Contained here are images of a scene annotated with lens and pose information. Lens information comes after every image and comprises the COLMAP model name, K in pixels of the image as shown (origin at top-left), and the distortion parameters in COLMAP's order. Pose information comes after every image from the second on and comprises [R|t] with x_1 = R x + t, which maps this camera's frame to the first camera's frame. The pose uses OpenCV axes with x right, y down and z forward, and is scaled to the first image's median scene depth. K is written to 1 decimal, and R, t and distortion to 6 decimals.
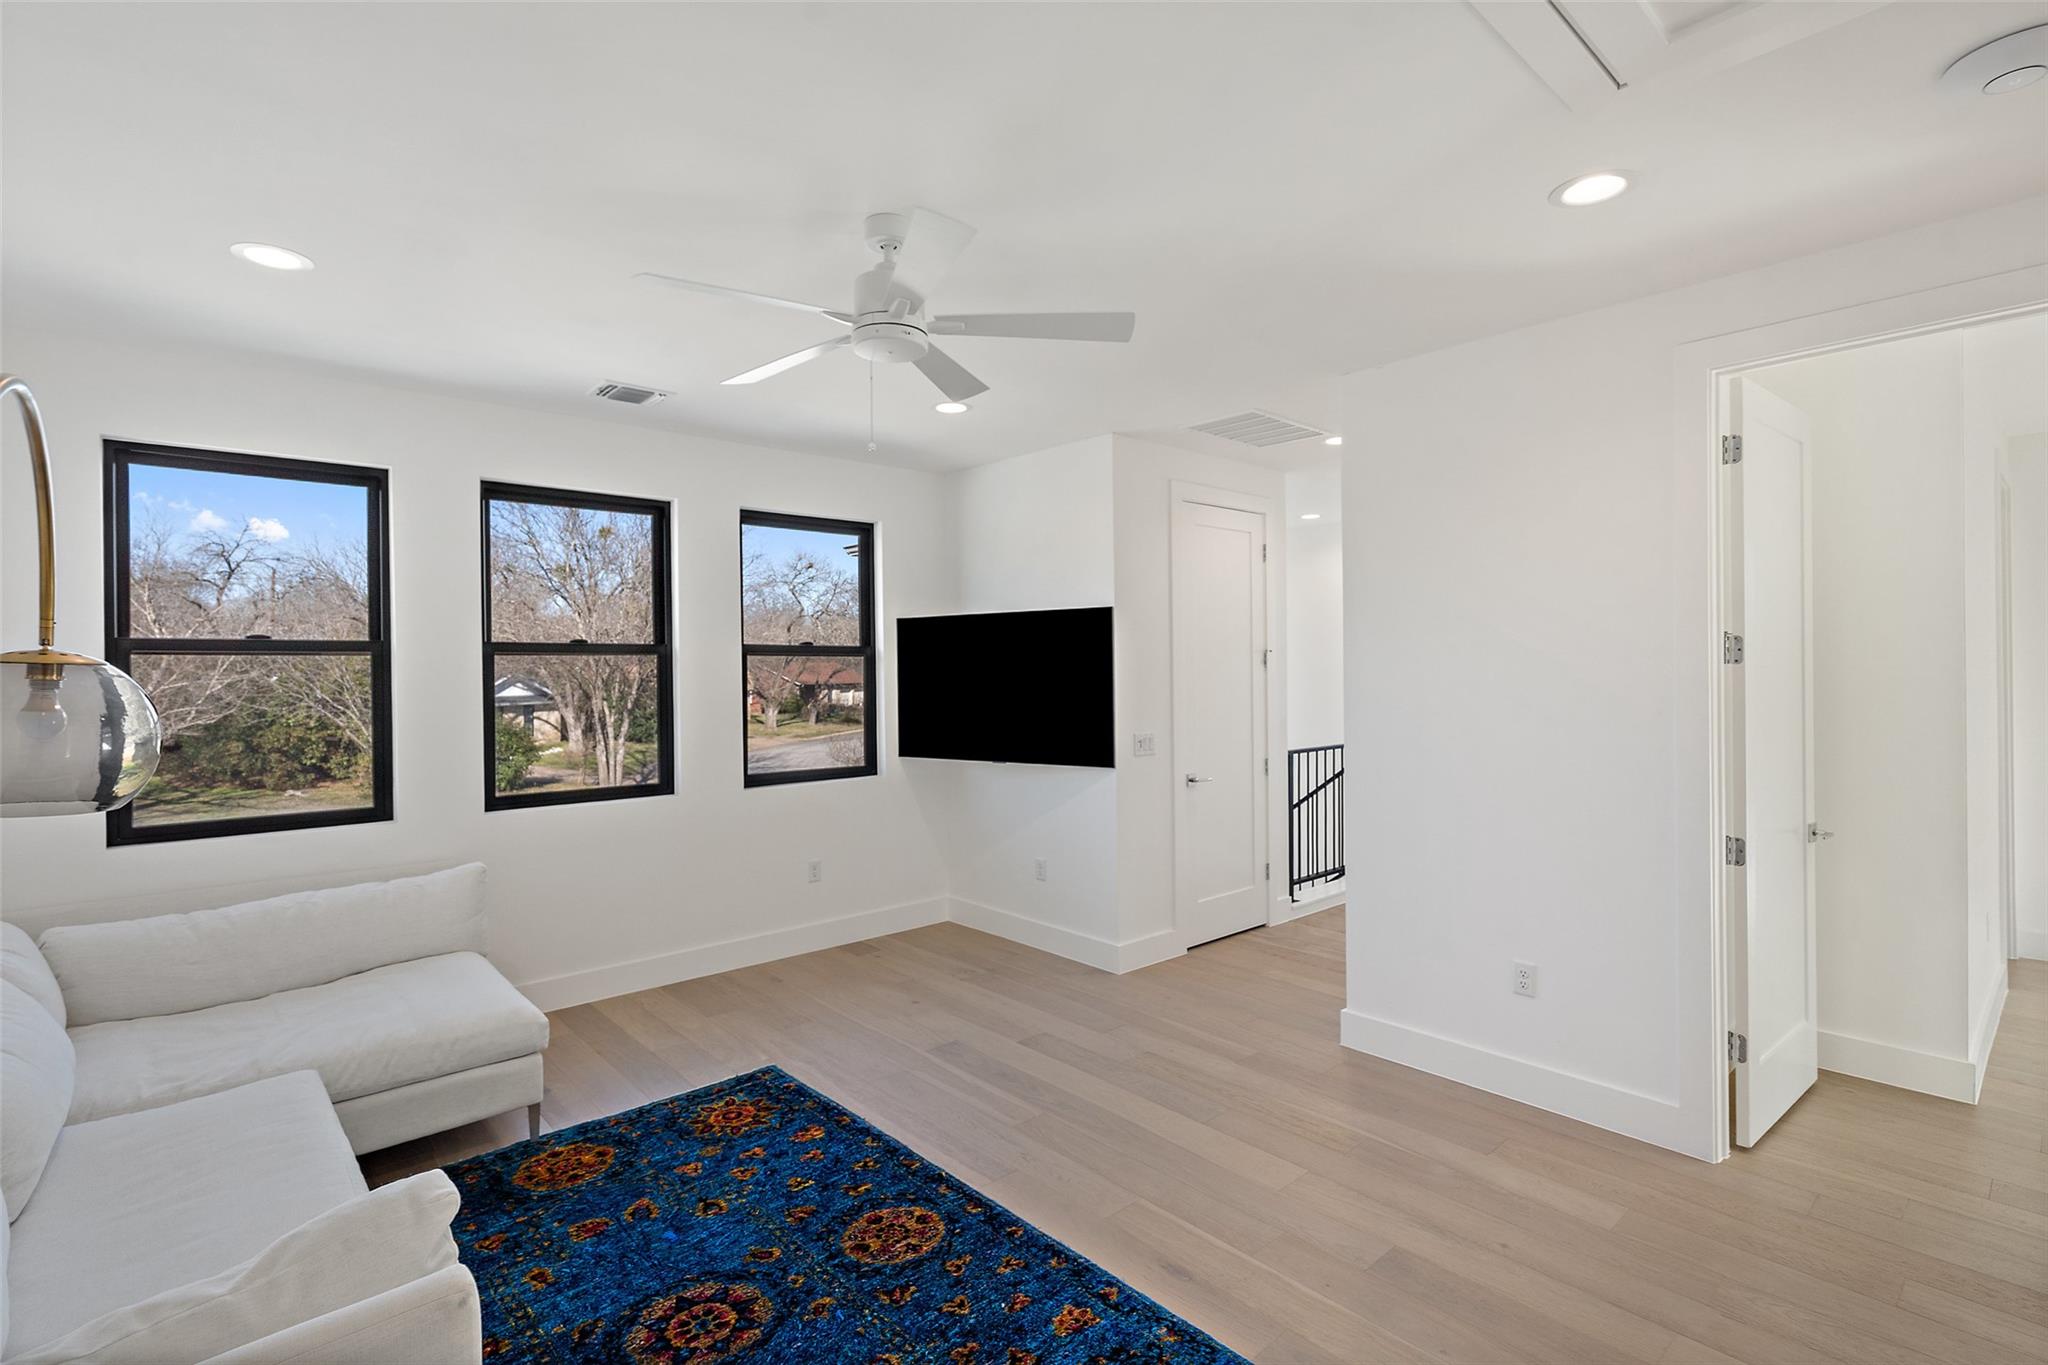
lens RADIAL K [[949.3, 0, 1015.0], [0, 949.3, 670.6], [0, 0, 1]] dist [0.002387, 0.001680]
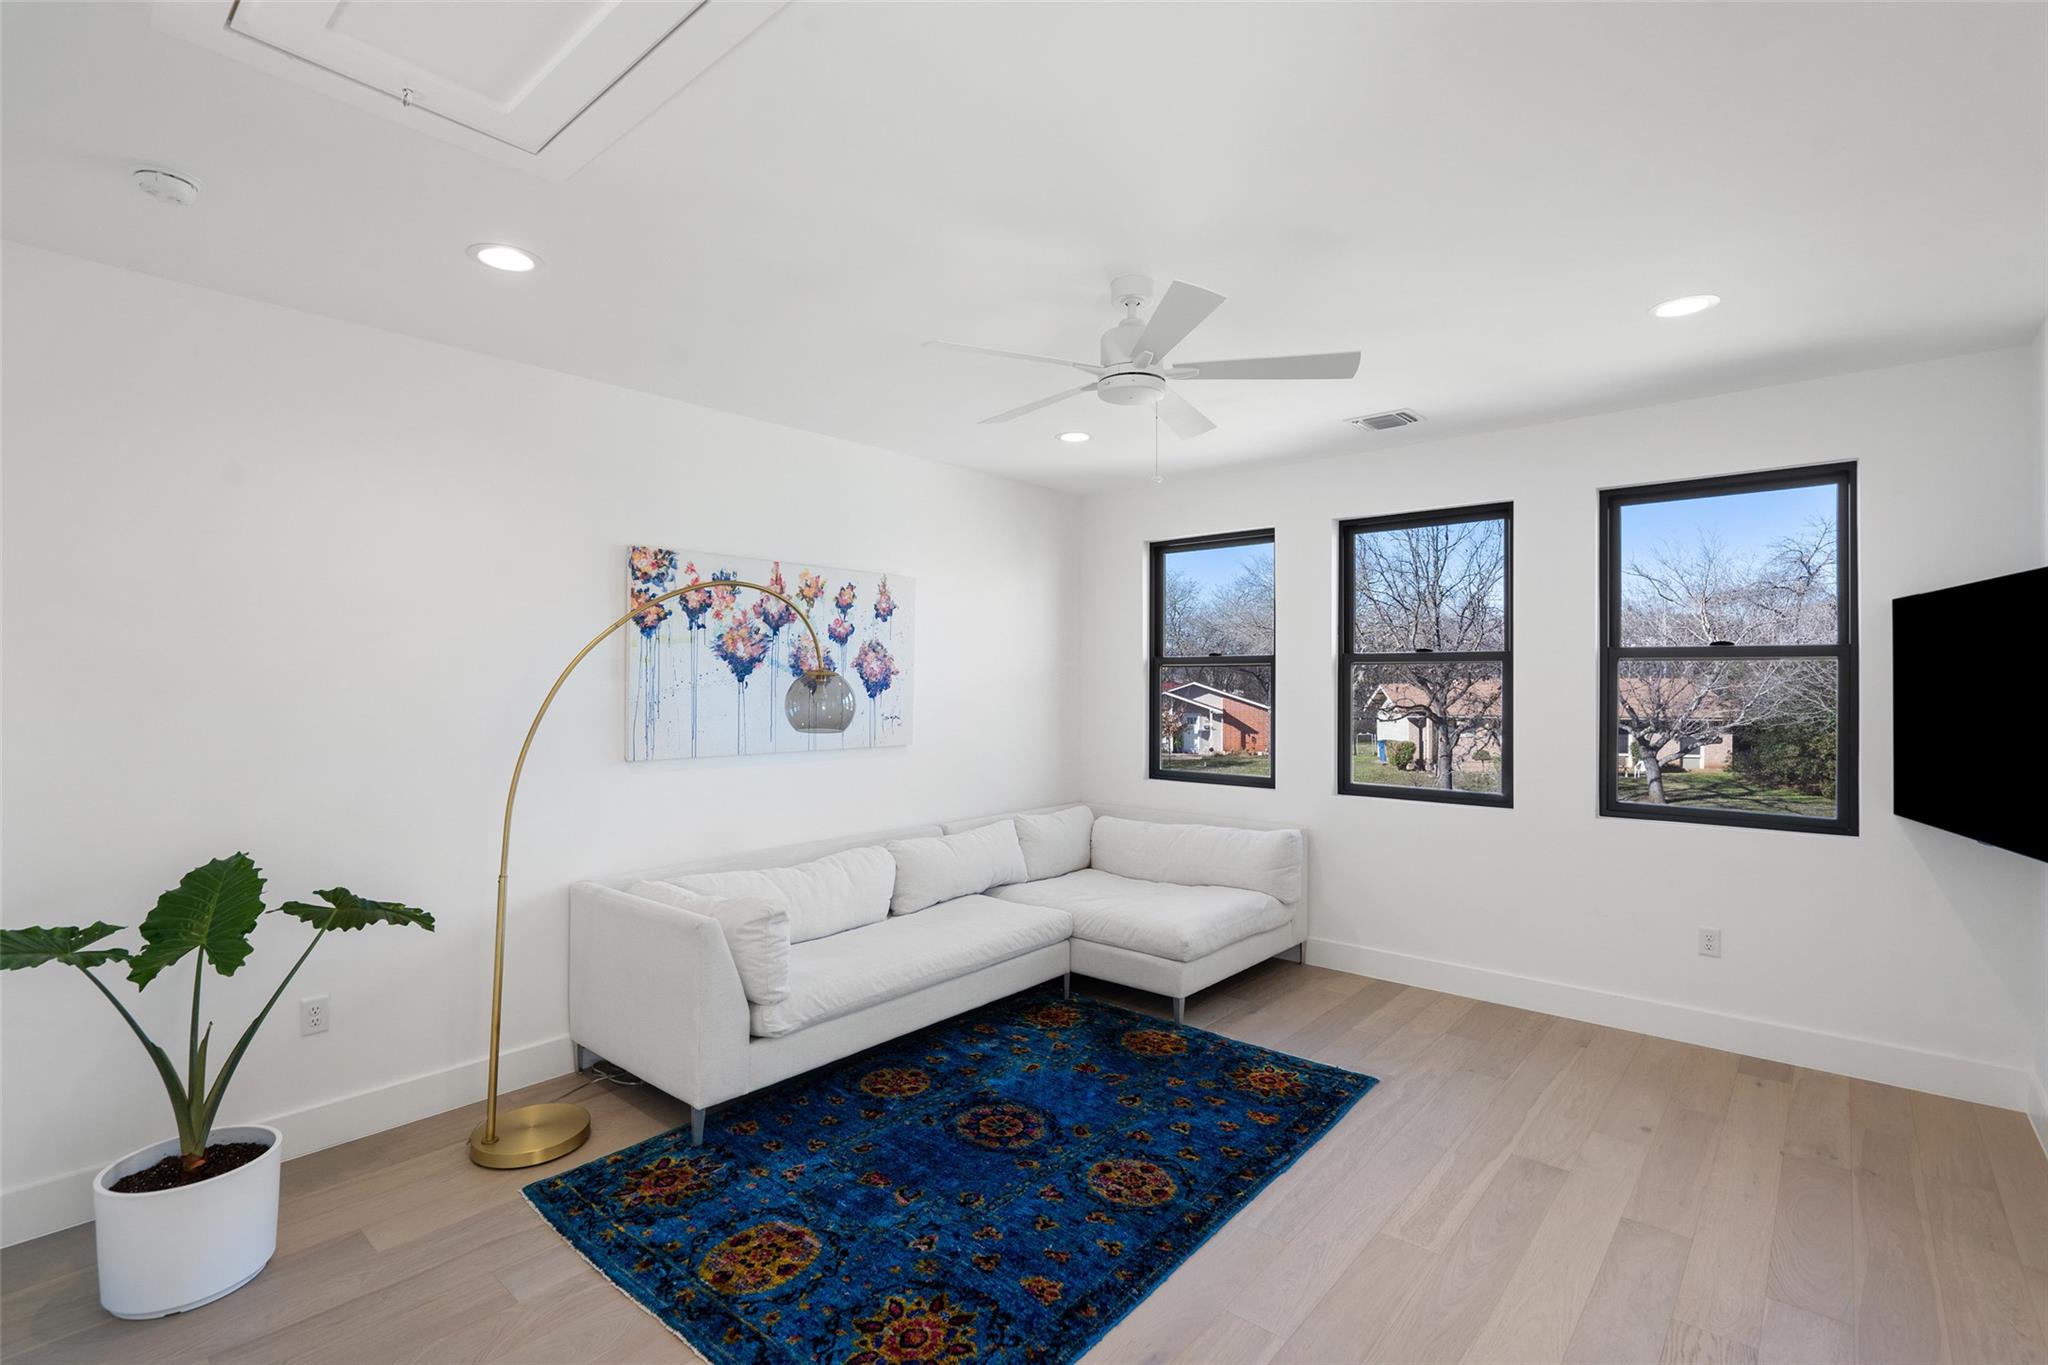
lens RADIAL K [[949.3, 0, 1026.8], [0, 949.3, 675.5], [0, 0, 1]] dist [0.002387, 0.001680]
pose [[0.135596, 0.002845, -0.990760, 0.509631], [-0.002117, 0.999994, 0.002582, -0.004450], [0.990762, 0.001747, 0.135601, 0.381237]]
